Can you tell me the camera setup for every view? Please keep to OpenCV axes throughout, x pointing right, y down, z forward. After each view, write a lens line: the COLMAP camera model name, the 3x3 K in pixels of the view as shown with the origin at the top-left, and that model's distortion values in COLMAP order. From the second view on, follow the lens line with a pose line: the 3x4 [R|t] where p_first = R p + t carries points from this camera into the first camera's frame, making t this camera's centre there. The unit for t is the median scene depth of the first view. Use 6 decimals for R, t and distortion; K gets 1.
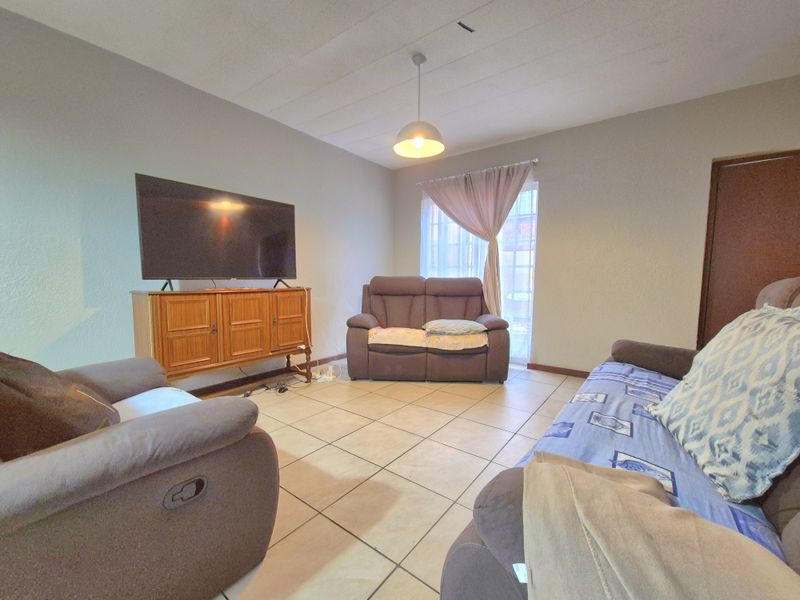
lens RADIAL K [[328.0, 0, 398.0], [0, 328.0, 304.0], [0, 0, 1]] dist [0.002649, 0.000025]
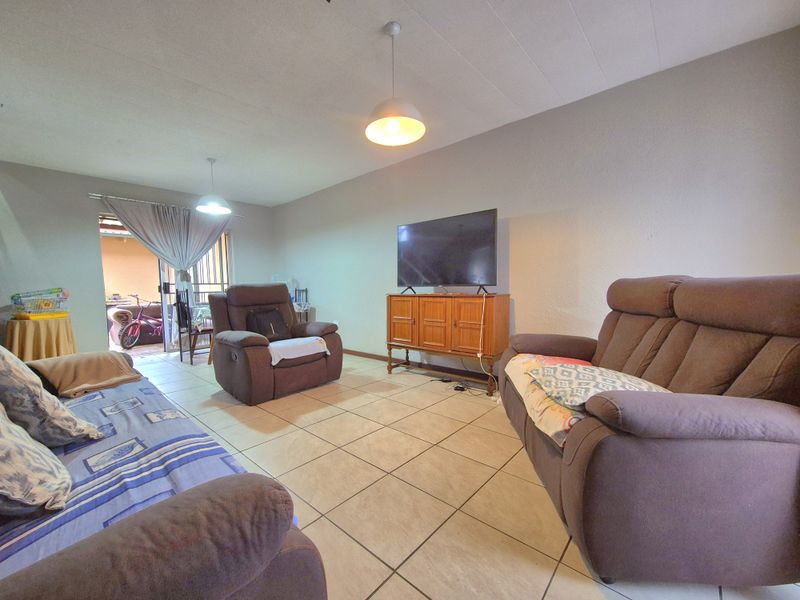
lens RADIAL K [[328.0, 0, 398.0], [0, 328.0, 304.0], [0, 0, 1]] dist [0.002649, 0.000025]
pose [[-0.069962, 0.049799, -0.996306, 0.686986], [-0.066467, 0.996301, 0.054466, -0.057206], [0.995333, 0.070032, -0.066393, 0.805155]]
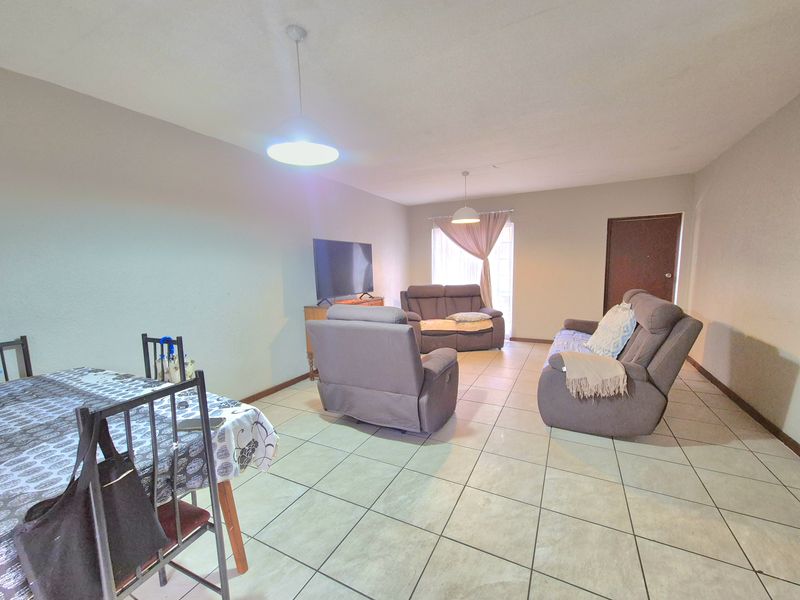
lens RADIAL K [[328.0, 0, 398.0], [0, 328.0, 304.0], [0, 0, 1]] dist [0.002649, 0.000025]
pose [[0.984954, -0.046679, 0.166394, -0.461590], [0.042340, 0.998667, 0.029530, -0.058431], [-0.167551, -0.022040, 0.985617, -0.547457]]
